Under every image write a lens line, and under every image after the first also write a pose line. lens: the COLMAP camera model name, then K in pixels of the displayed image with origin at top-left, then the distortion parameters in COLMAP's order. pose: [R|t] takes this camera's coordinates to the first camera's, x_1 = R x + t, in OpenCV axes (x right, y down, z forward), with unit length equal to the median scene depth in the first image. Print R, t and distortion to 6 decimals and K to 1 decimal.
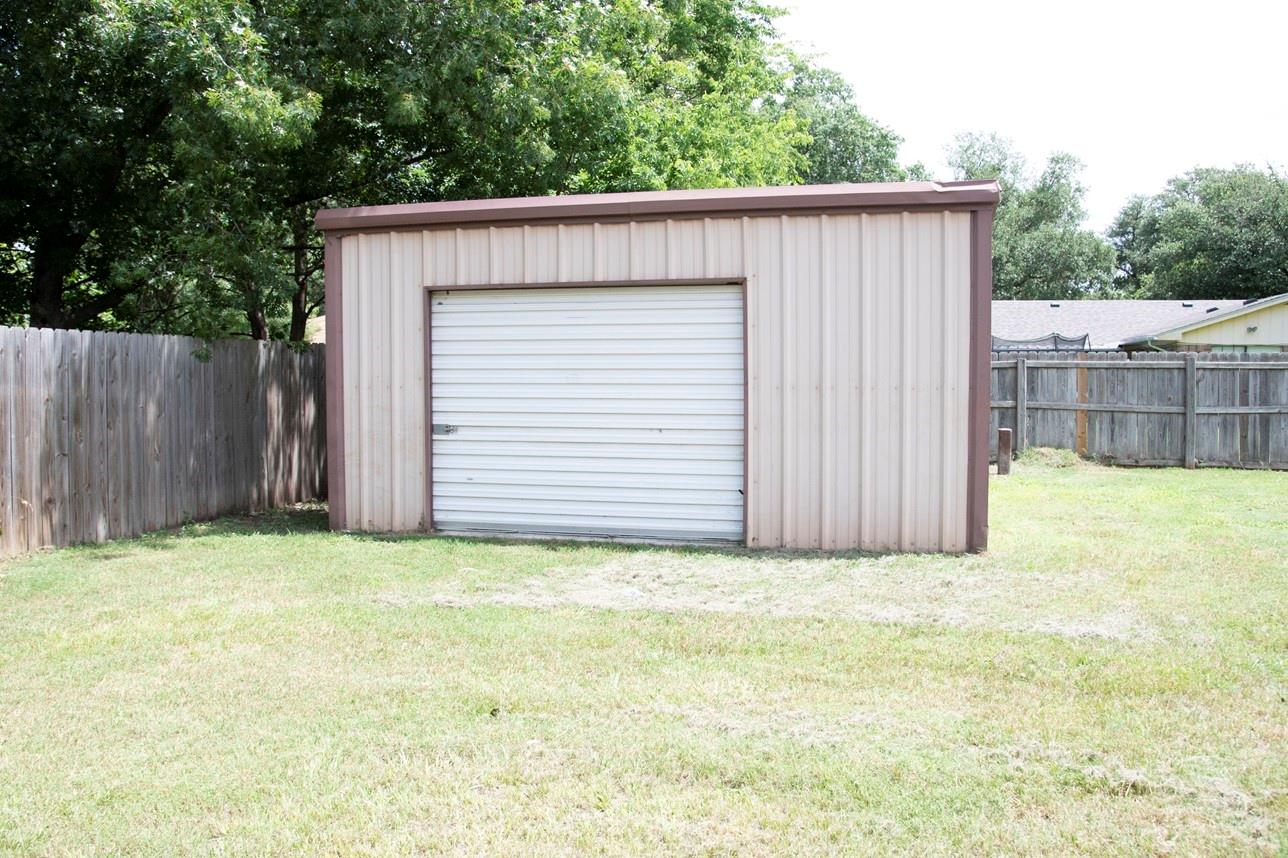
lens RADIAL K [[1028.4, 0, 644.4], [0, 1028.4, 419.0], [0, 0, 1]] dist [-0.055996, -0.001583]
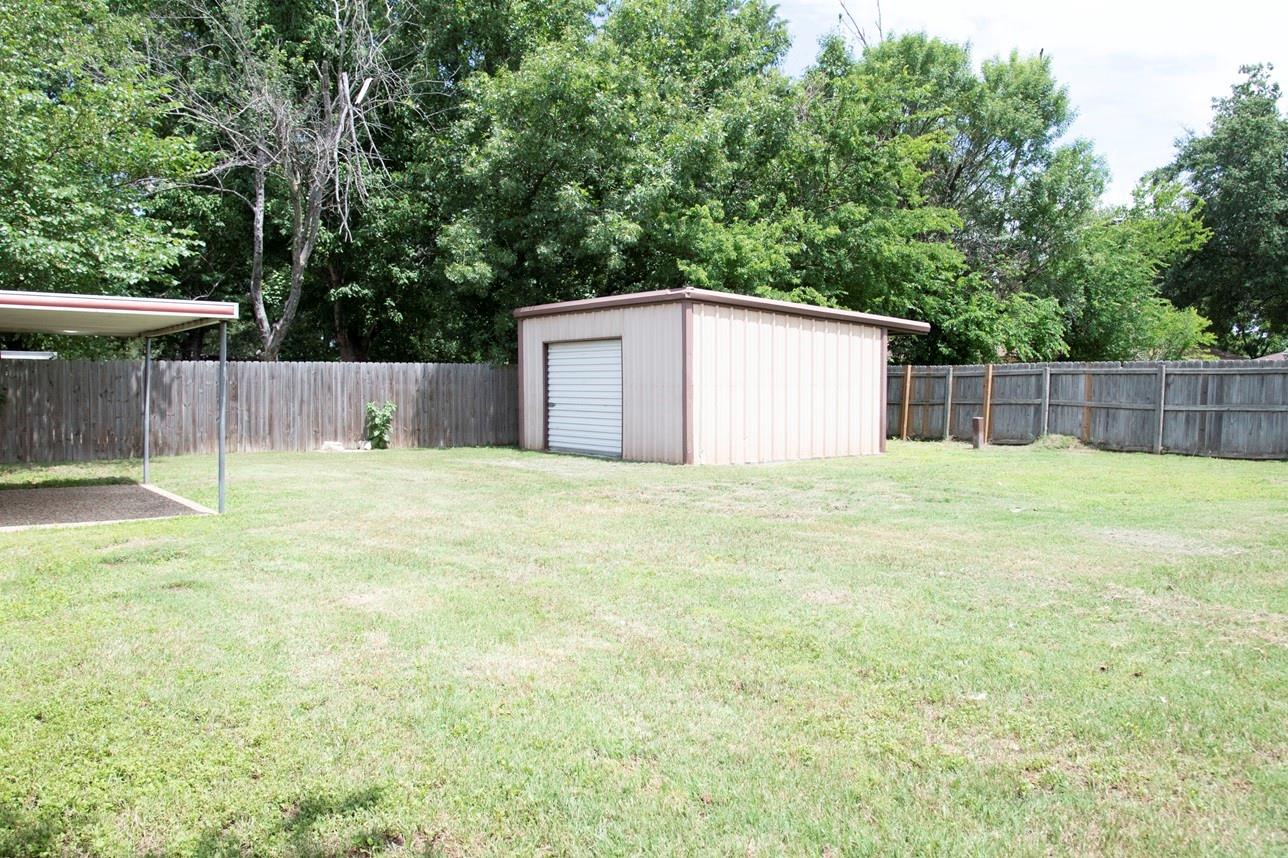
lens RADIAL K [[1028.4, 0, 643.7], [0, 1028.4, 436.1], [0, 0, 1]] dist [-0.055996, -0.001583]
pose [[0.773266, 0.030865, -0.633330, 1.371227], [-0.024314, 0.999523, 0.019024, 0.029827], [0.633615, 0.000688, 0.773648, -0.605884]]
